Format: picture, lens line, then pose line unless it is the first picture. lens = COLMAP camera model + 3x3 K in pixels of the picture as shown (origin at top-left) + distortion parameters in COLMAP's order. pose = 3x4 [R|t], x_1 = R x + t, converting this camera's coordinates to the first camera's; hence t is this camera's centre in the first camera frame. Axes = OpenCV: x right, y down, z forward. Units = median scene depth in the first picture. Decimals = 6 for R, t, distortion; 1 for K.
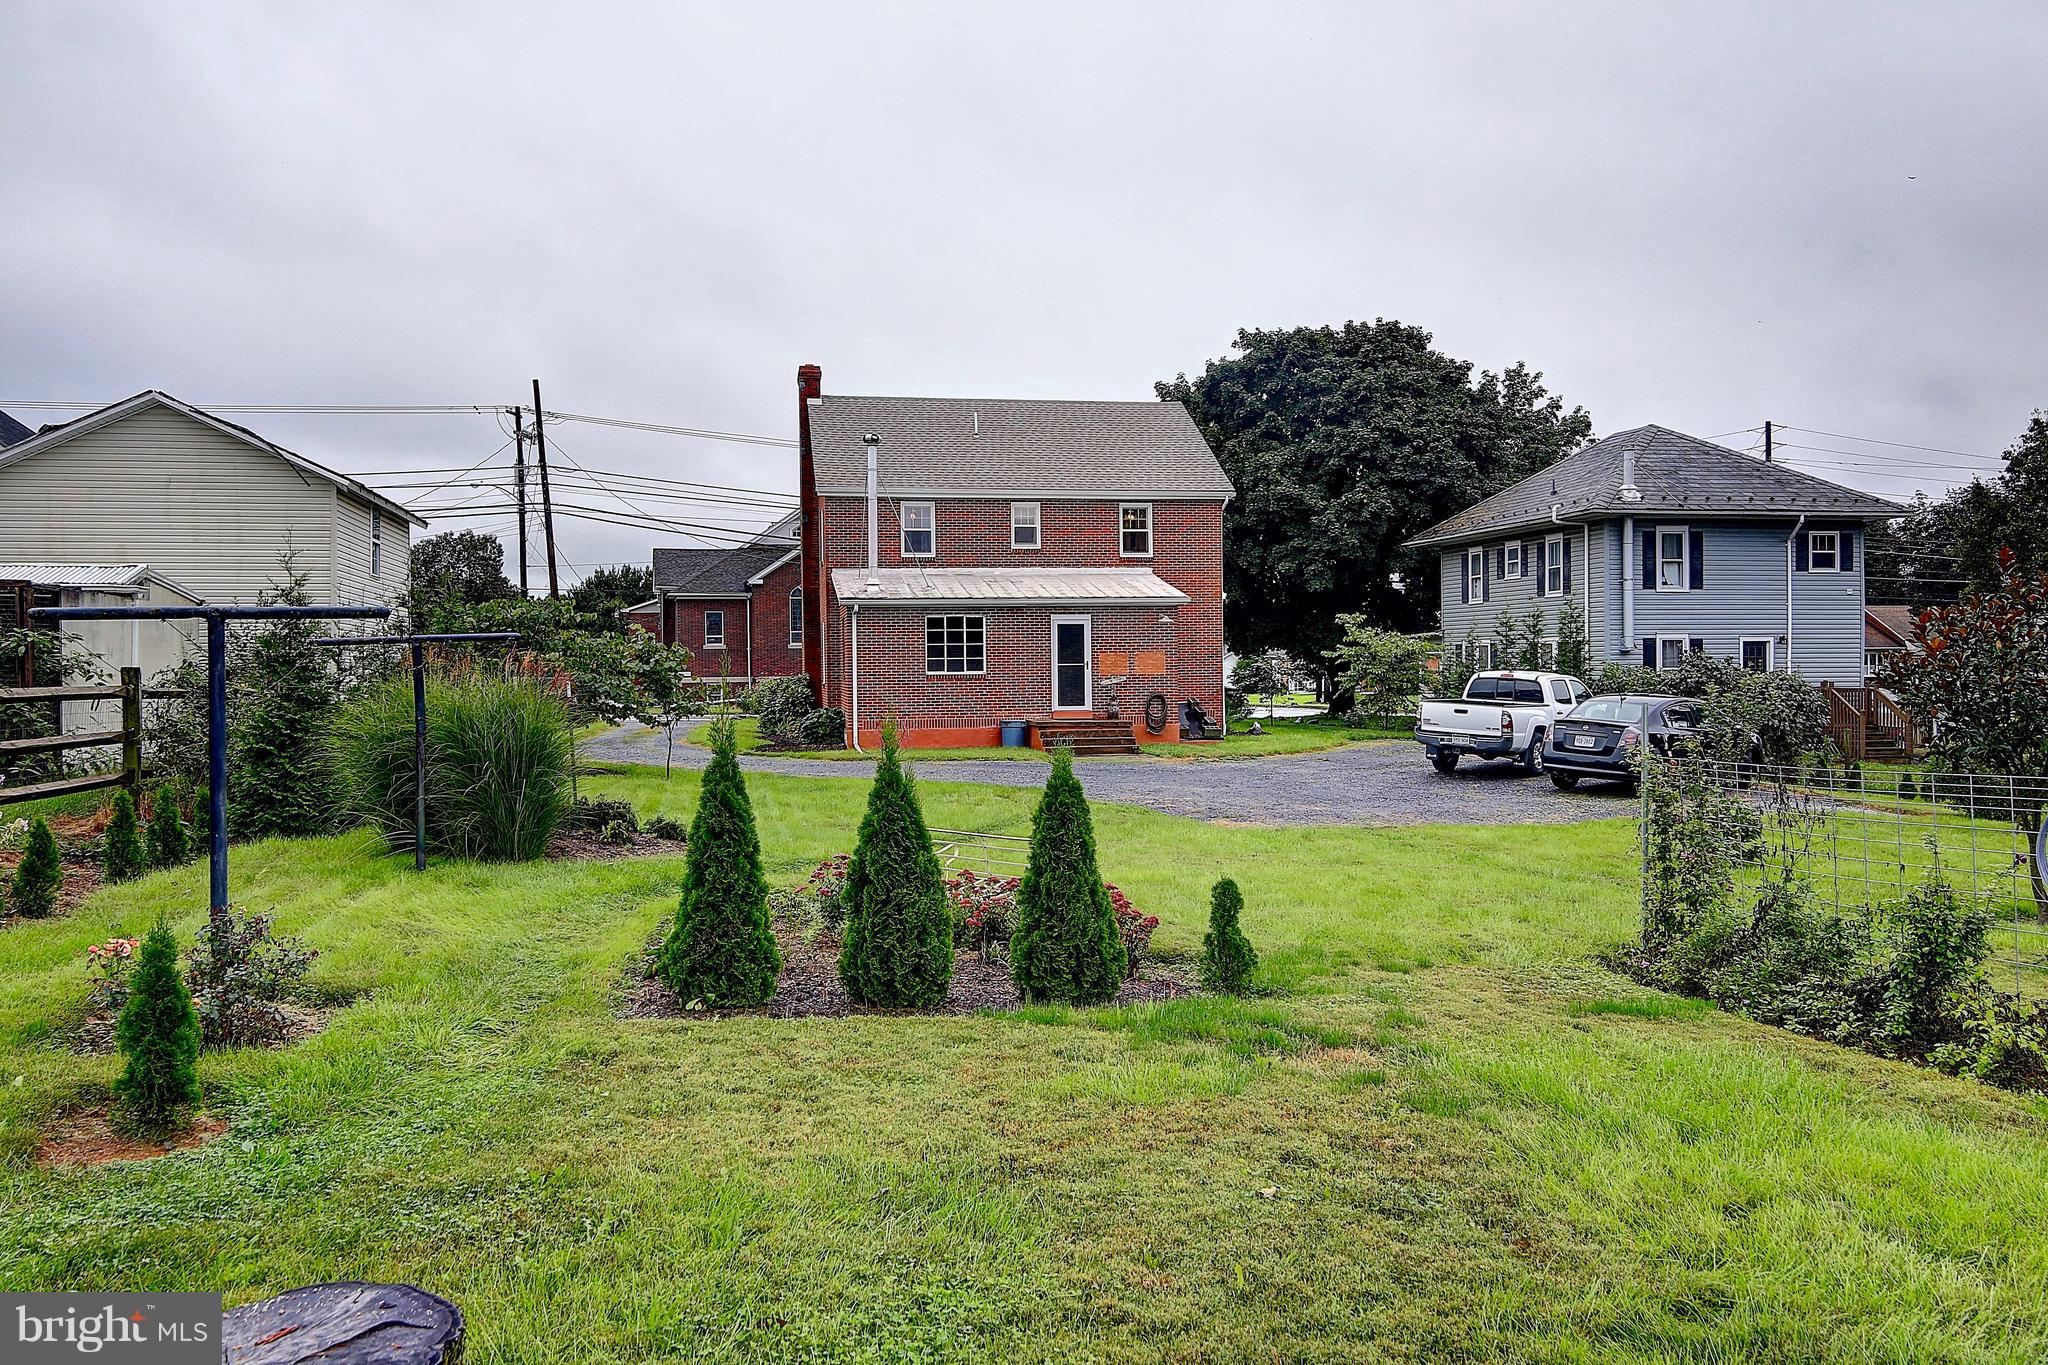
lens RADIAL K [[1561.8, 0, 1024.0], [0, 1561.8, 682.5], [0, 0, 1]] dist [-0.004970, 0.000028]
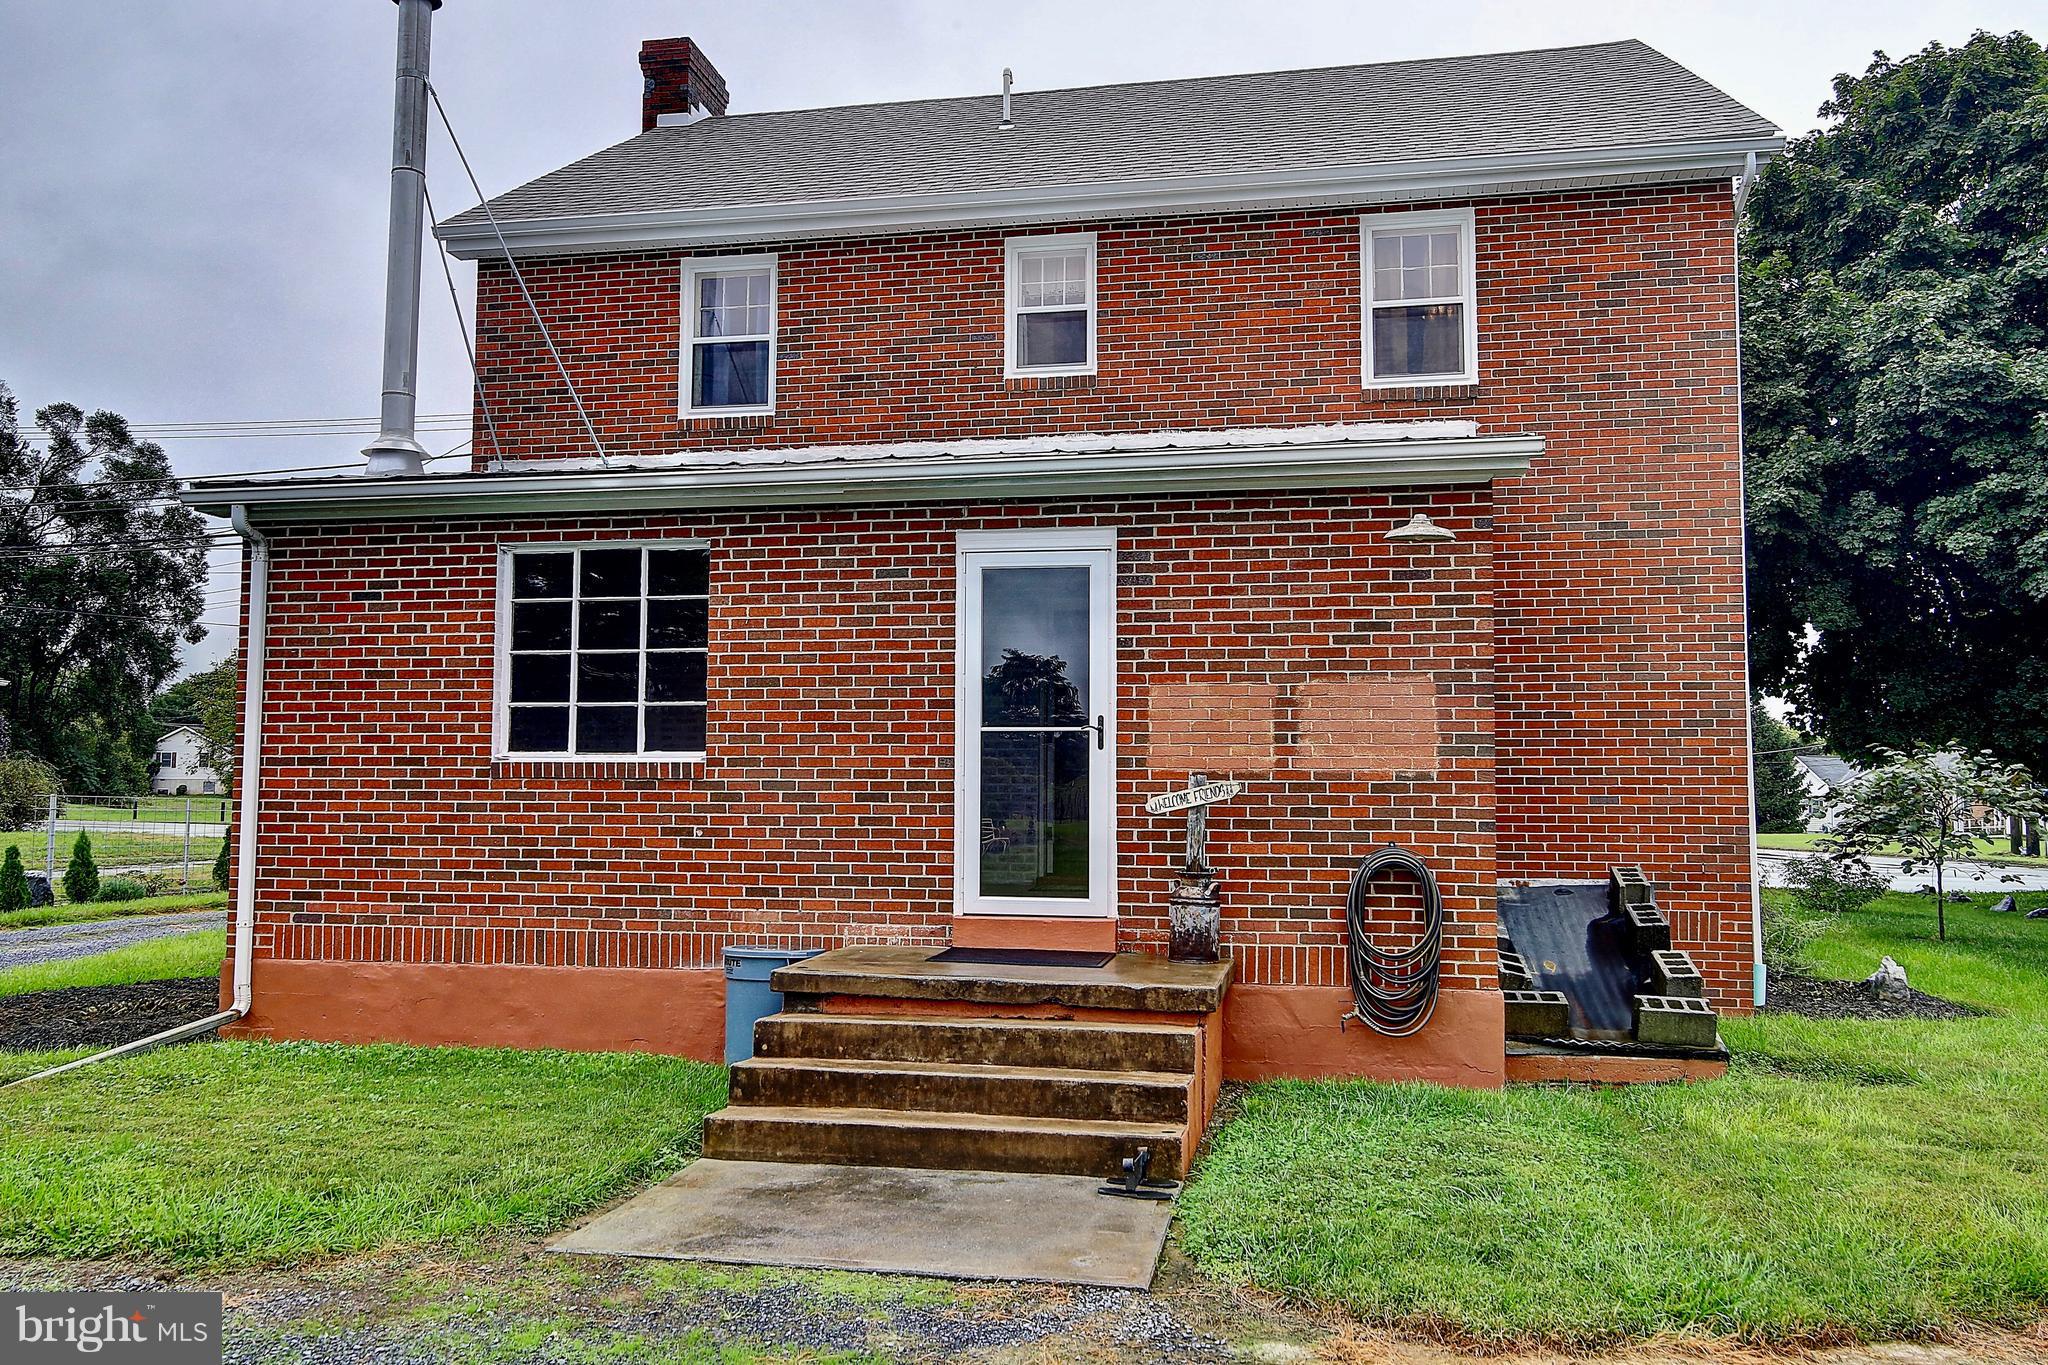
lens RADIAL K [[1561.8, 0, 1024.0], [0, 1561.8, 682.5], [0, 0, 1]] dist [-0.004970, 0.000028]
pose [[0.934562, -0.010808, -0.355637, 0.109031], [-0.017877, 0.996850, -0.077272, 0.000361], [0.355352, 0.078574, 0.931424, 0.715331]]
